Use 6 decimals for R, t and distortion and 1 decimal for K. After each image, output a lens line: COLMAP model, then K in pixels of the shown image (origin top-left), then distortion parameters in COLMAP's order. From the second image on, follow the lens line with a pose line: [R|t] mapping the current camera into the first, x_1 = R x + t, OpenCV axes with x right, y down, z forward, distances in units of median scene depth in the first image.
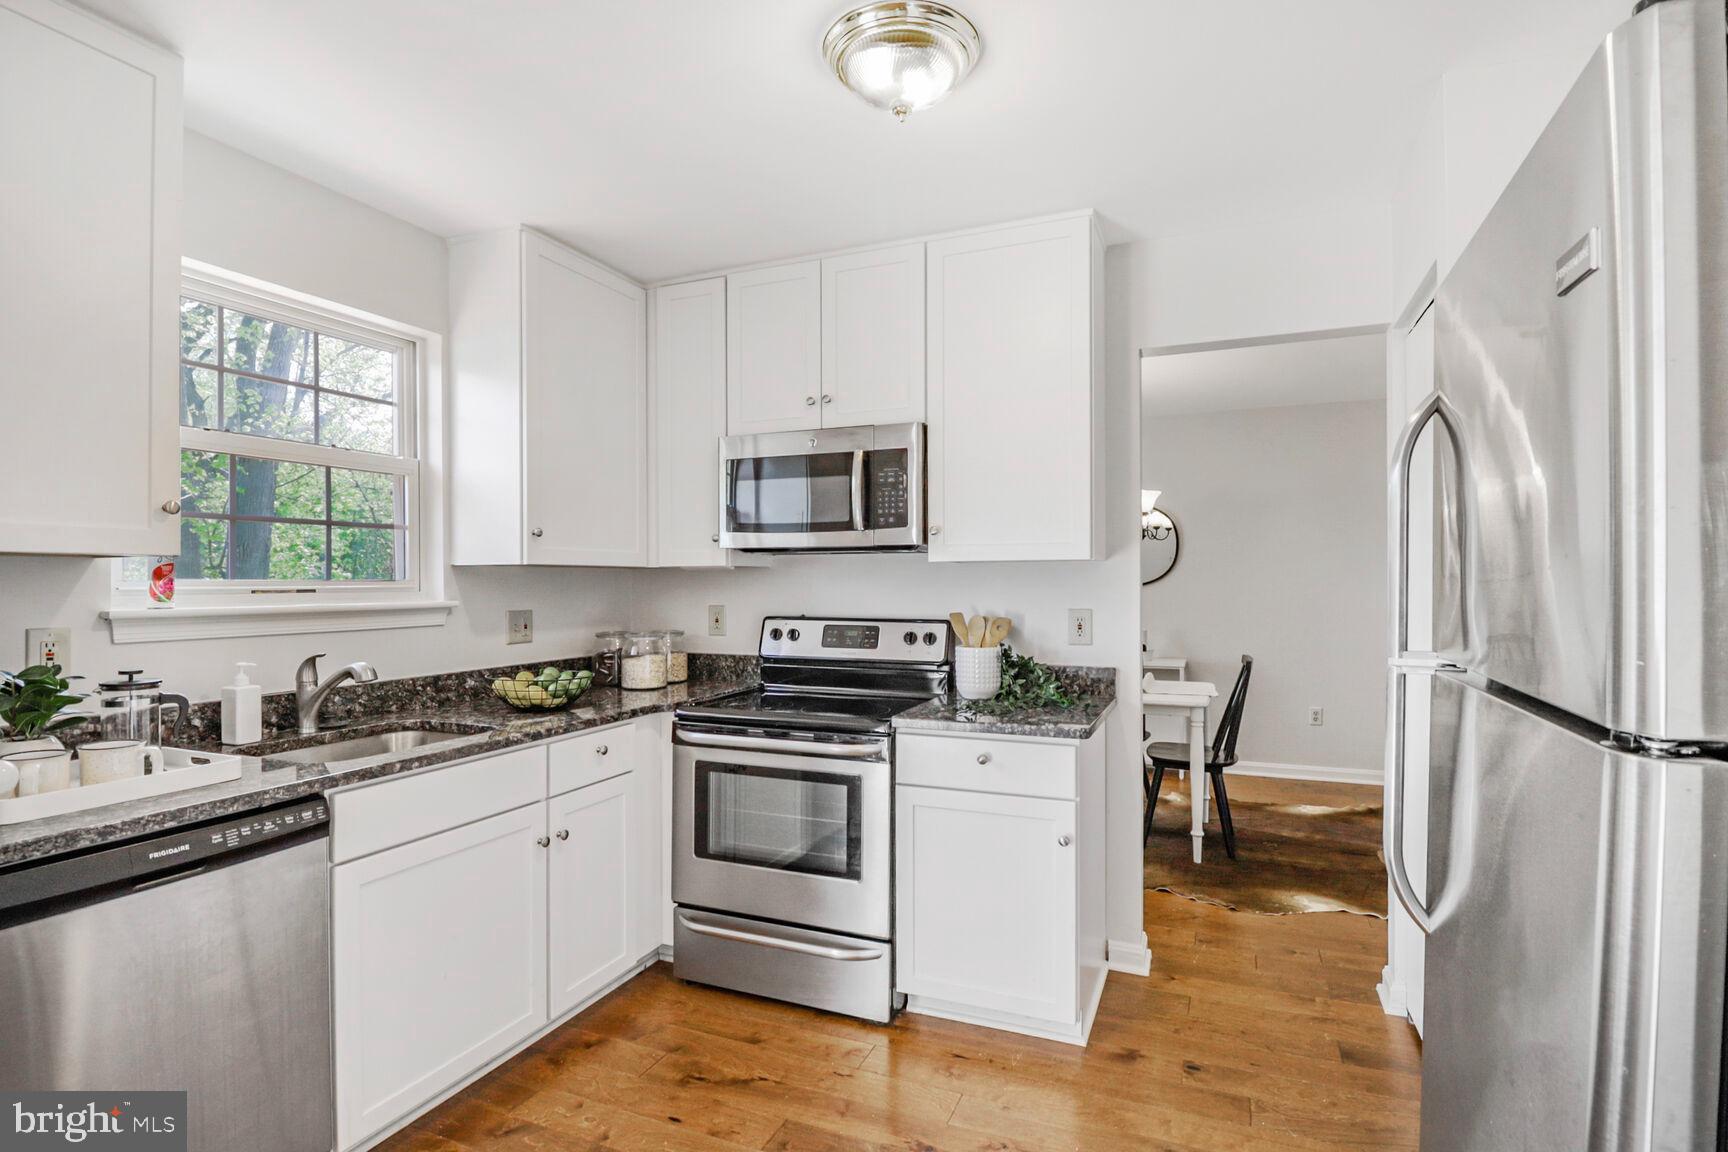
lens RADIAL K [[863.4, 0, 869.6], [0, 863.4, 573.3], [0, 0, 1]] dist [-0.013958, -0.002159]
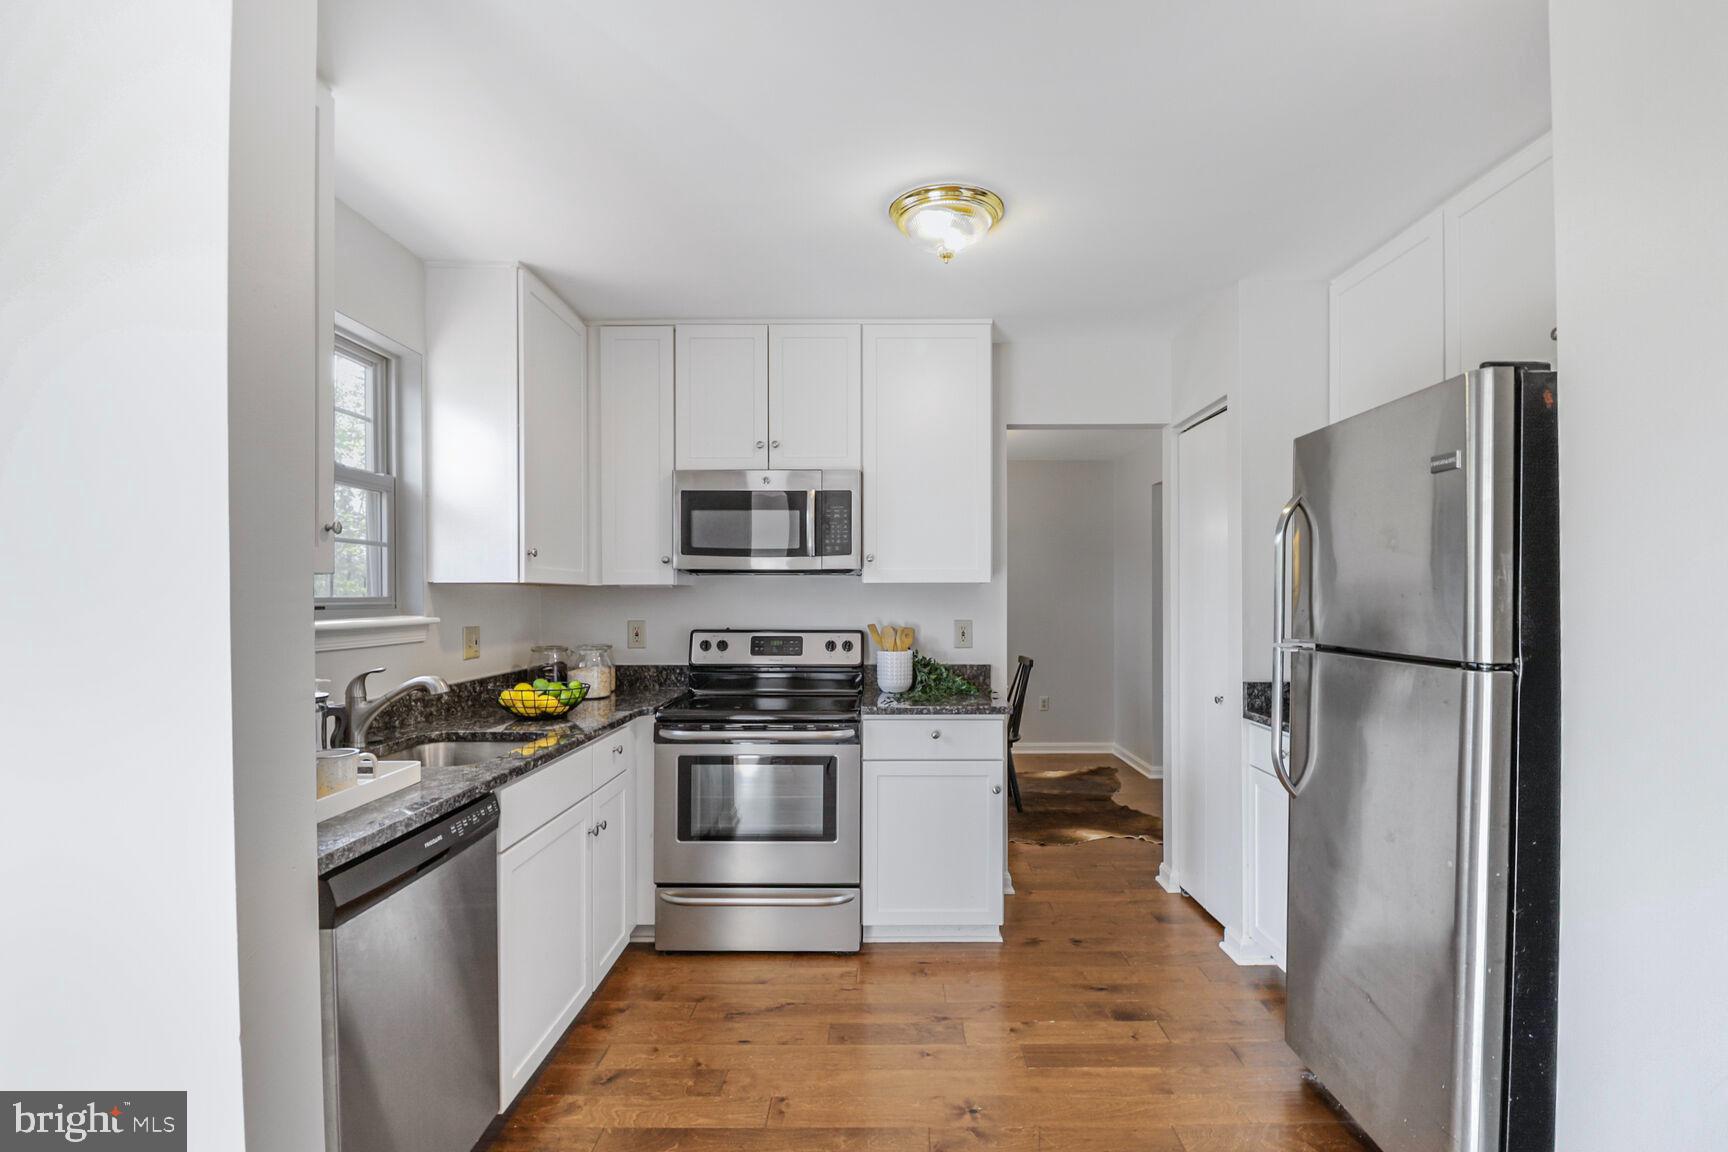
lens RADIAL K [[863.4, 0, 863.7], [0, 863.4, 592.0], [0, 0, 1]] dist [-0.013958, -0.002159]
pose [[0.918706, 0.004151, 0.394920, -0.423748], [-0.004503, 0.999990, -0.000036, -0.000355], [-0.394916, -0.001745, 0.918716, -0.140092]]
